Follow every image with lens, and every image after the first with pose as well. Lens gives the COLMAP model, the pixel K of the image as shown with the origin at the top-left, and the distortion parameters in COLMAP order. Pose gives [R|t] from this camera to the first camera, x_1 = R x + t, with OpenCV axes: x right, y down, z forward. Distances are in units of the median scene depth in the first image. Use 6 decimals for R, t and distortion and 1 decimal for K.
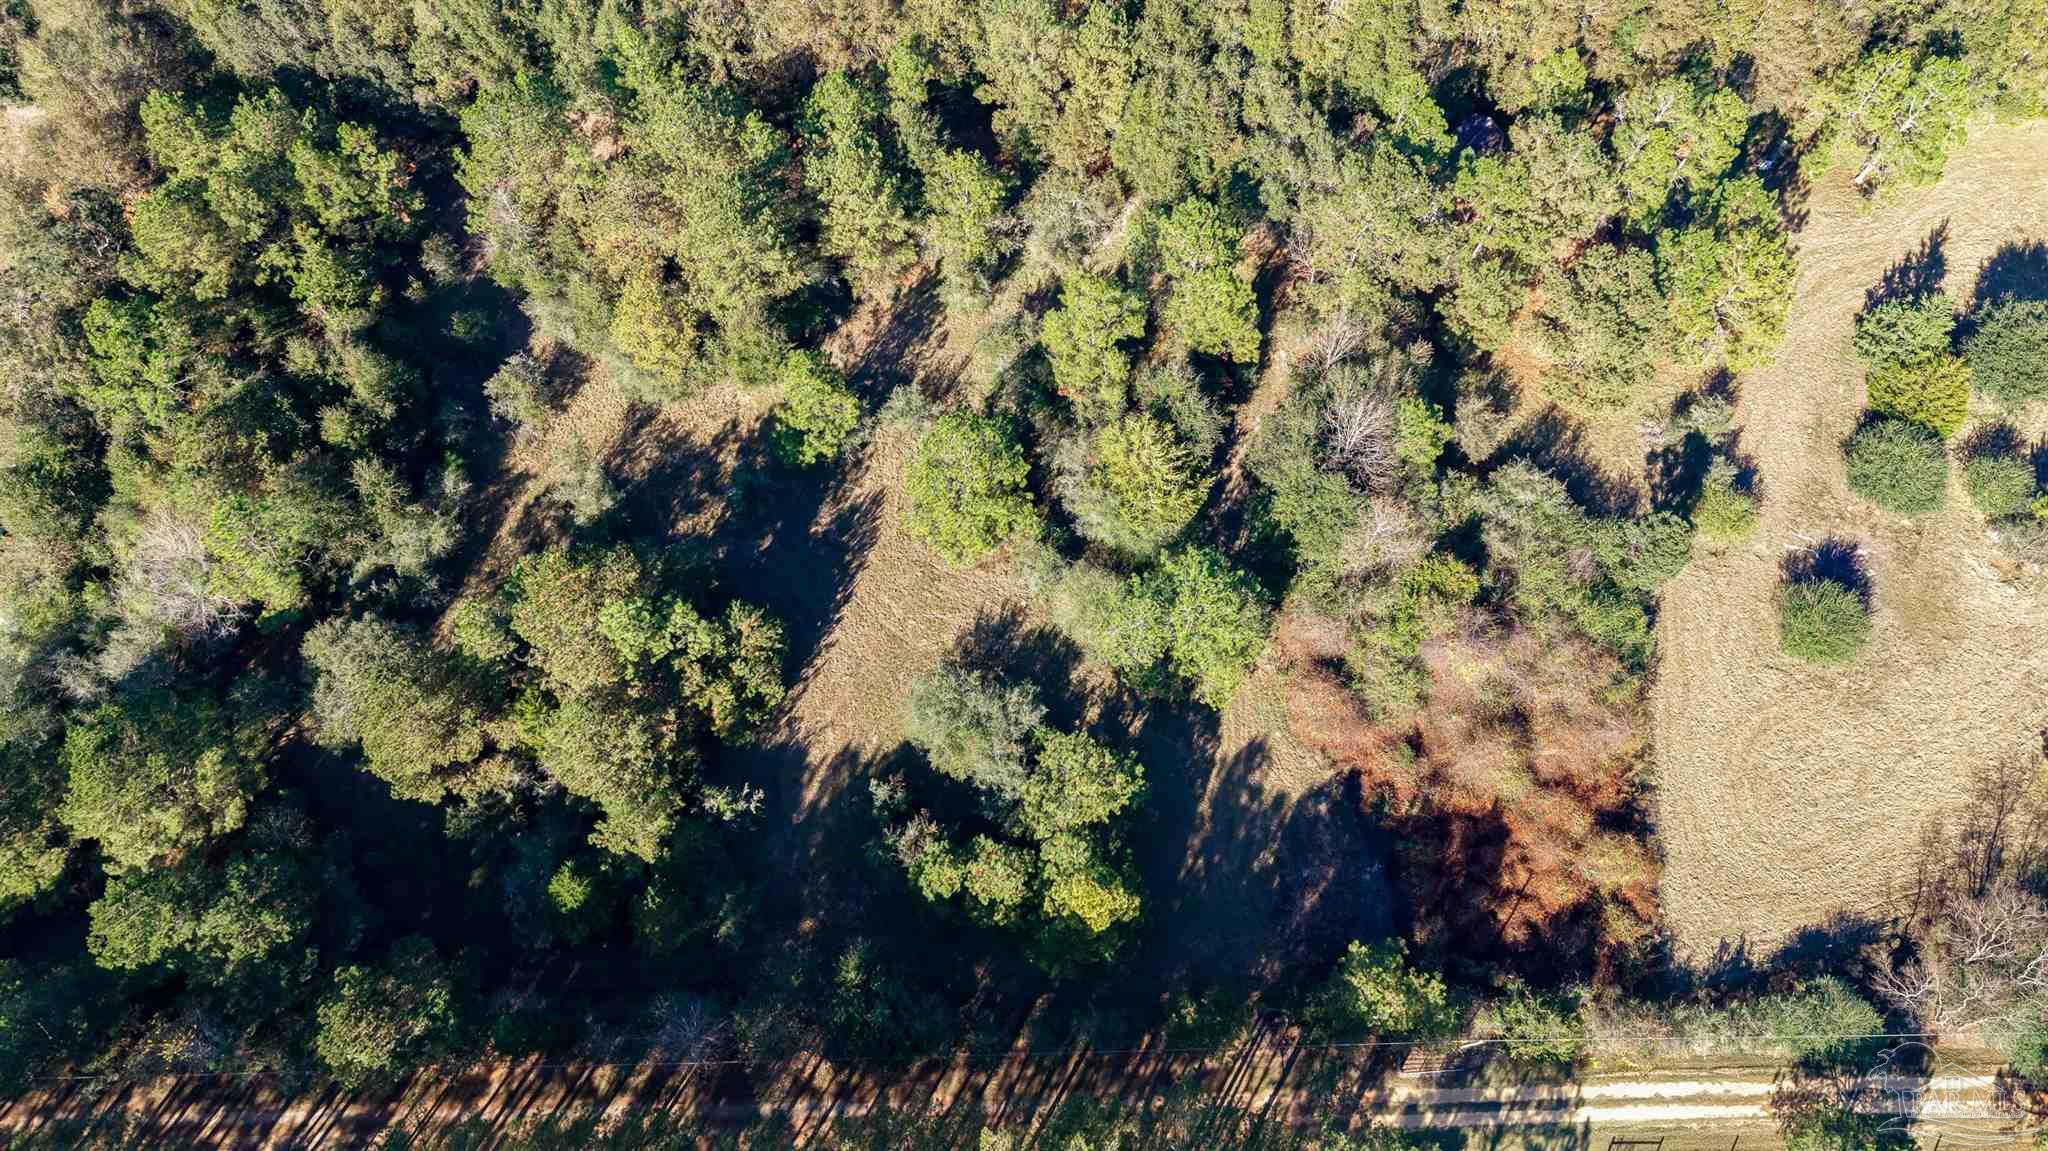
lens RADIAL K [[1480.0, 0, 1019.5], [0, 1480.0, 568.9], [0, 0, 1]] dist [0.029759, -0.030802]
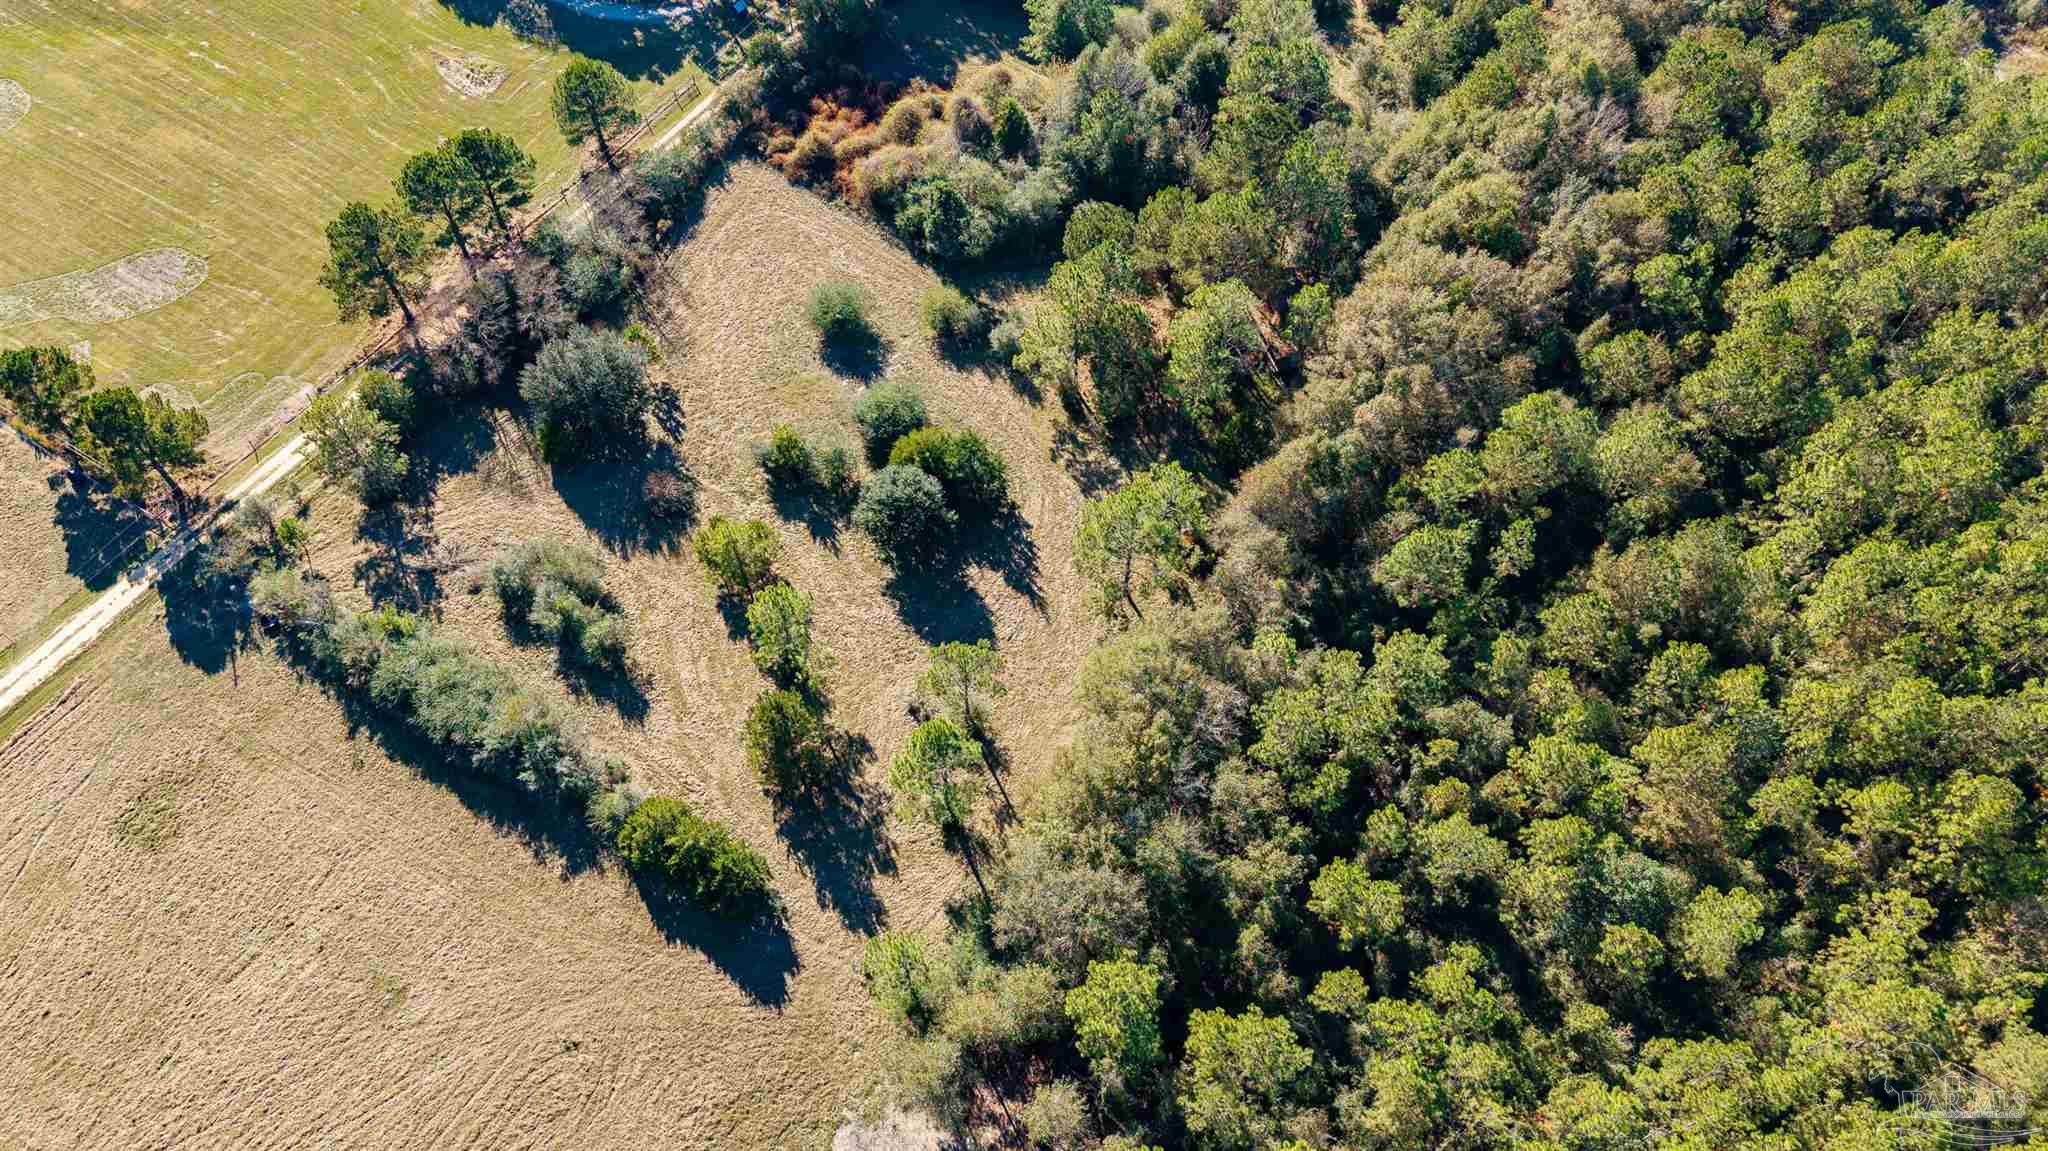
lens RADIAL K [[1364.4, 0, 1028.7], [0, 1364.4, 564.5], [0, 0, 1]] dist [0.032200, -0.033361]
pose [[-0.543234, 0.677984, -0.495212, 1.245959], [-0.785151, -0.201319, 0.585670, -0.892476], [0.297379, 0.706972, 0.641683, 0.429759]]
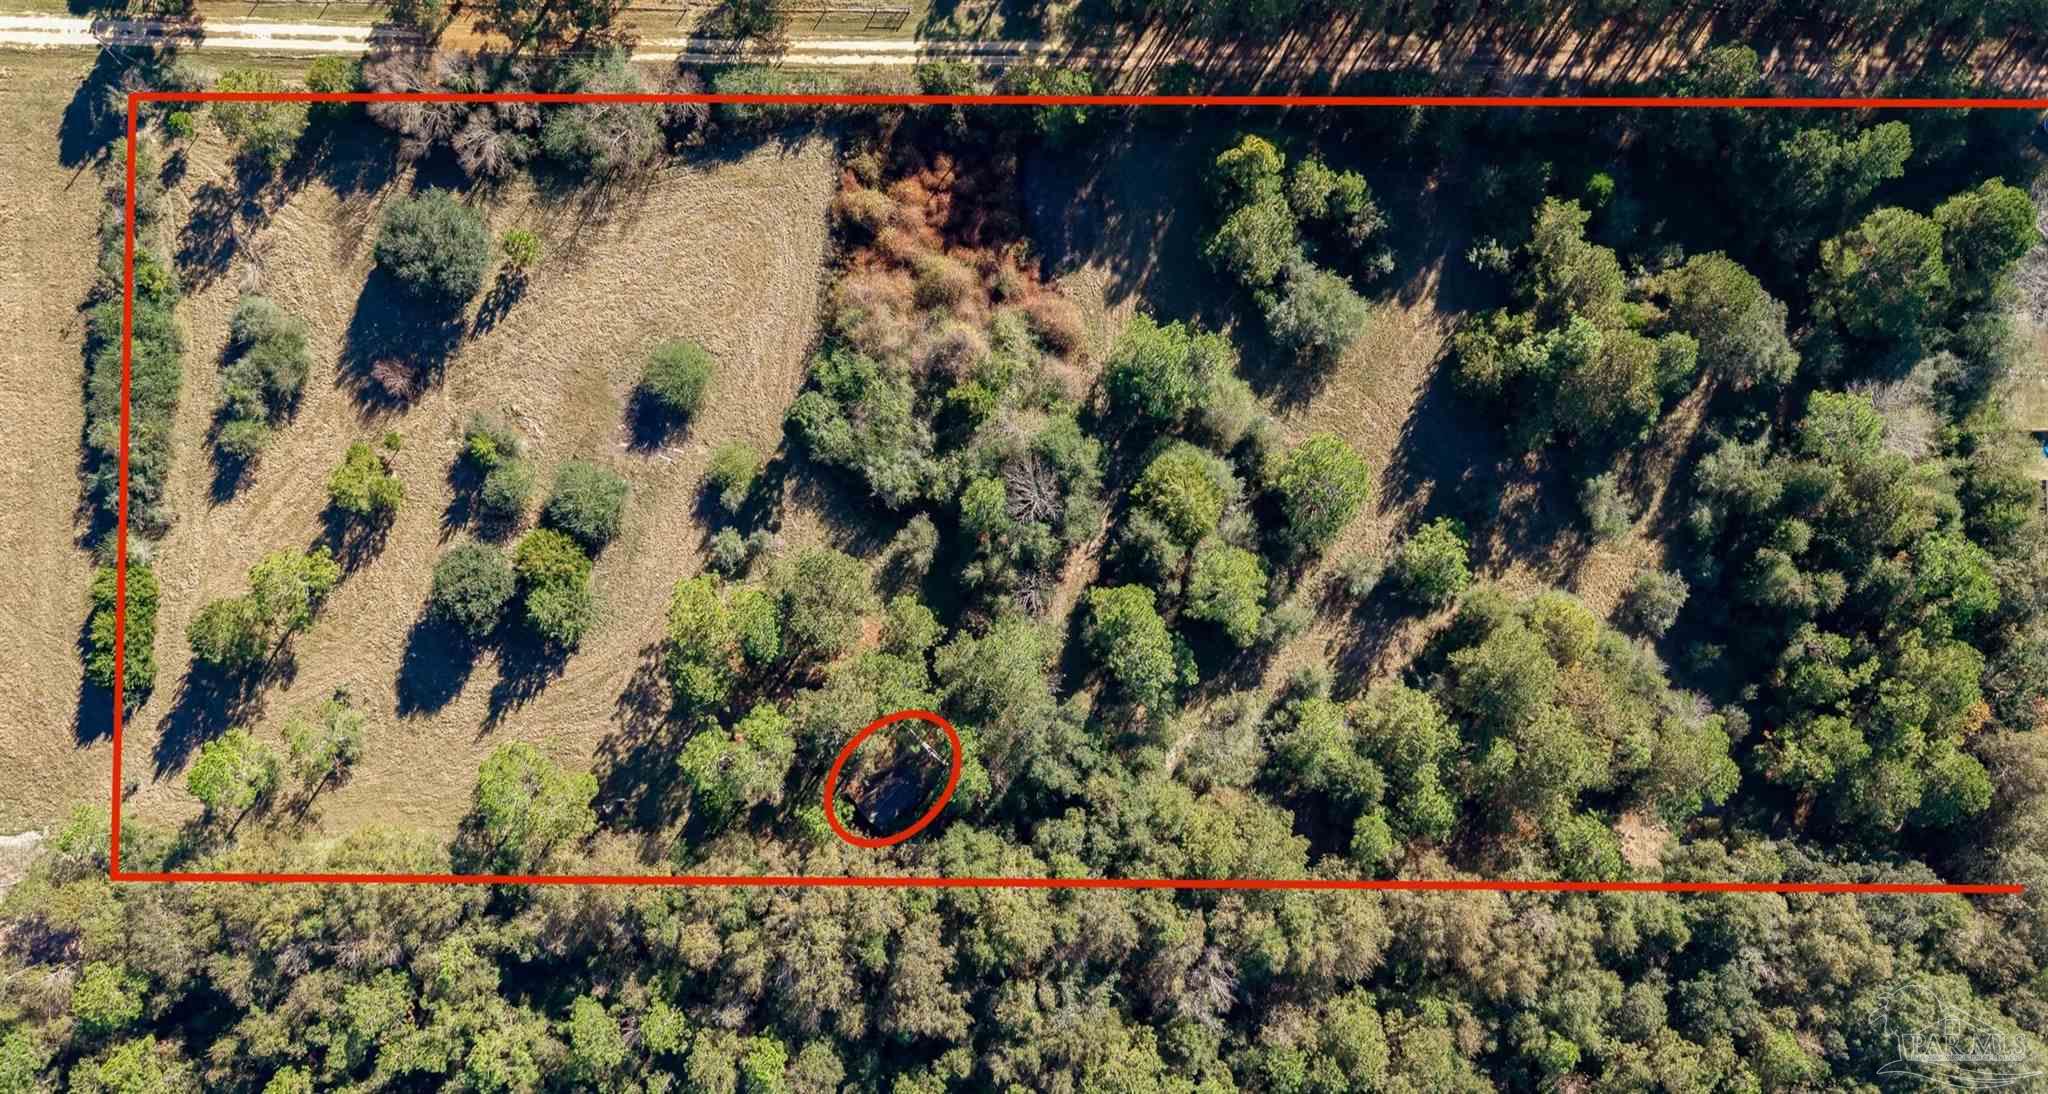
lens RADIAL K [[1518.1, 0, 1037.4], [0, 1518.1, 605.7], [0, 0, 1]] dist [0.029542, -0.031087]
pose [[-0.998543, -0.036748, -0.039524, 0.271309], [0.019236, -0.926602, 0.375552, -0.673592], [-0.050424, 0.374245, 0.925958, -0.203889]]
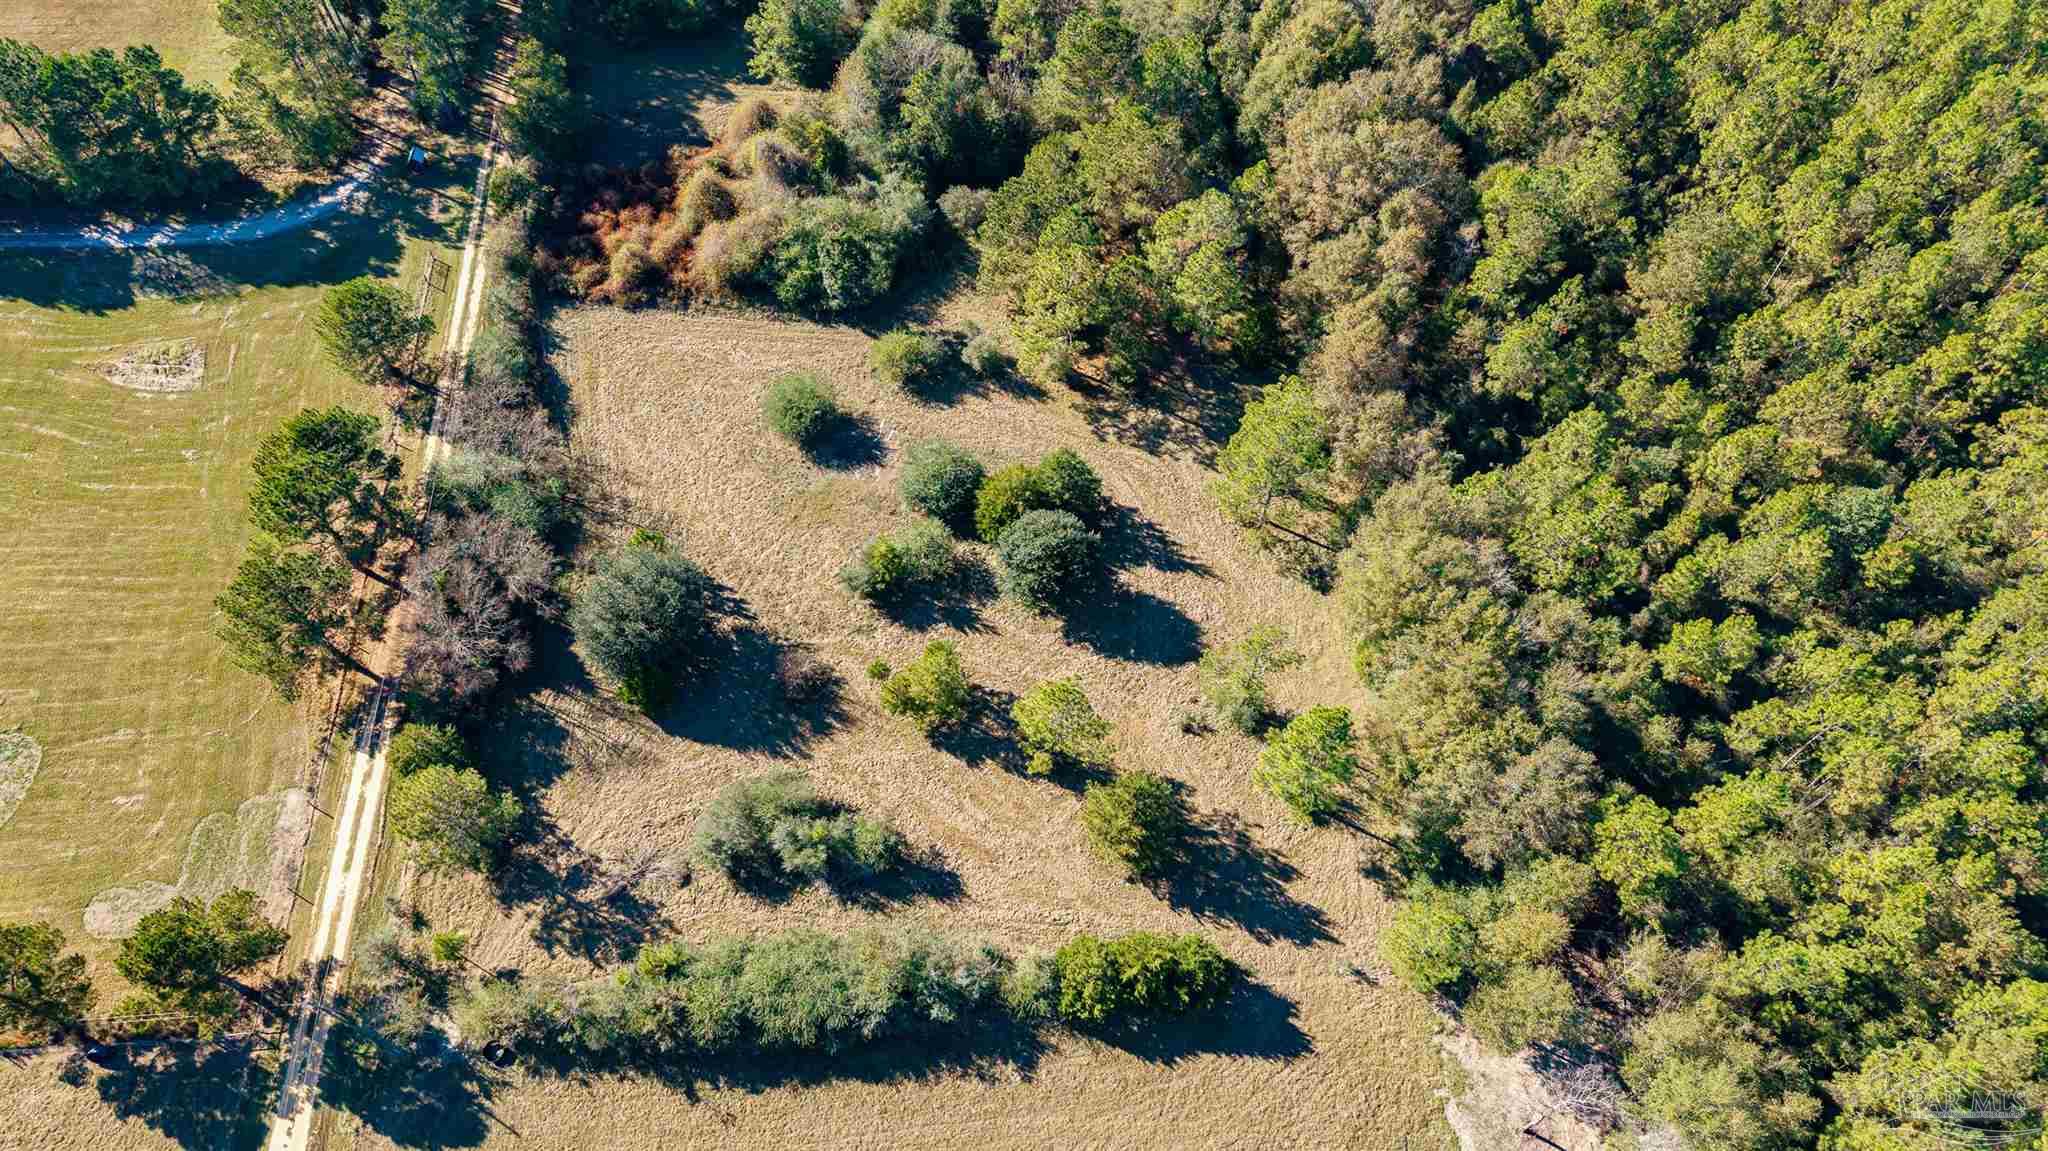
lens RADIAL K [[1364.4, 0, 1019.2], [0, 1364.4, 562.2], [0, 0, 1]] dist [0.032200, -0.033361]
pose [[0.034078, 0.840728, -0.540384, 1.291190], [-0.927060, 0.228584, 0.297168, -0.446268], [0.373360, 0.490842, 0.787195, 0.249761]]
